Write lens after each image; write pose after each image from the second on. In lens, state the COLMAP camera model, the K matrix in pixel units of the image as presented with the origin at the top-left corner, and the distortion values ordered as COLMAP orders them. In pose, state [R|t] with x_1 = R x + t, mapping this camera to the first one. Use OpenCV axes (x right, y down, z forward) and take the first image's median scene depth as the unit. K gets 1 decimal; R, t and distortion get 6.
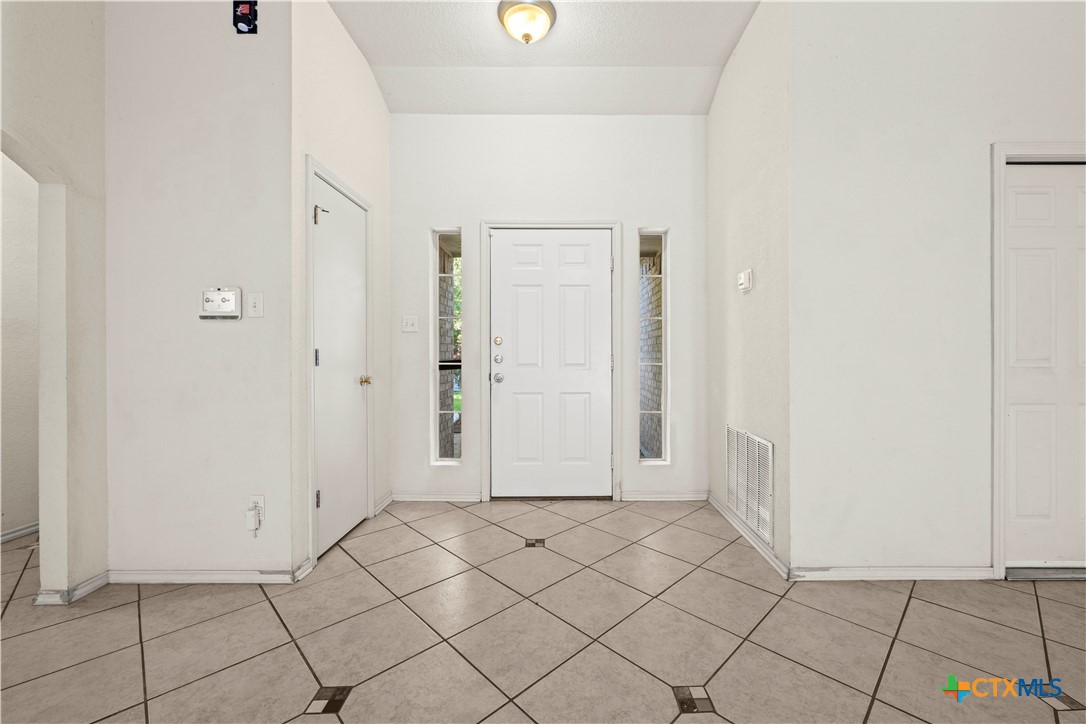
lens RADIAL K [[439.3, 0, 566.6], [0, 439.3, 354.8], [0, 0, 1]] dist [0.001644, 0.000073]
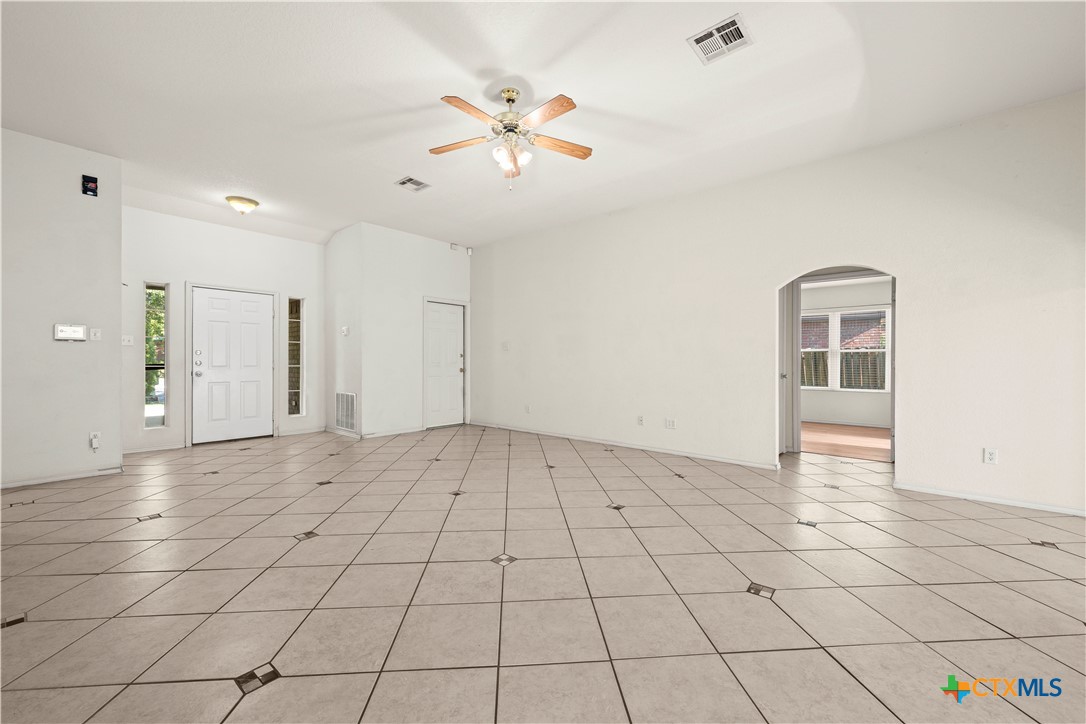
lens RADIAL K [[428.5, 0, 549.0], [0, 428.5, 364.2], [0, 0, 1]] dist [0.000570, -0.000505]
pose [[0.650823, -0.000858, 0.759229, -0.535837], [-0.004466, 0.999978, 0.004958, 0.000141], [-0.759216, -0.006618, 0.650805, -1.136845]]
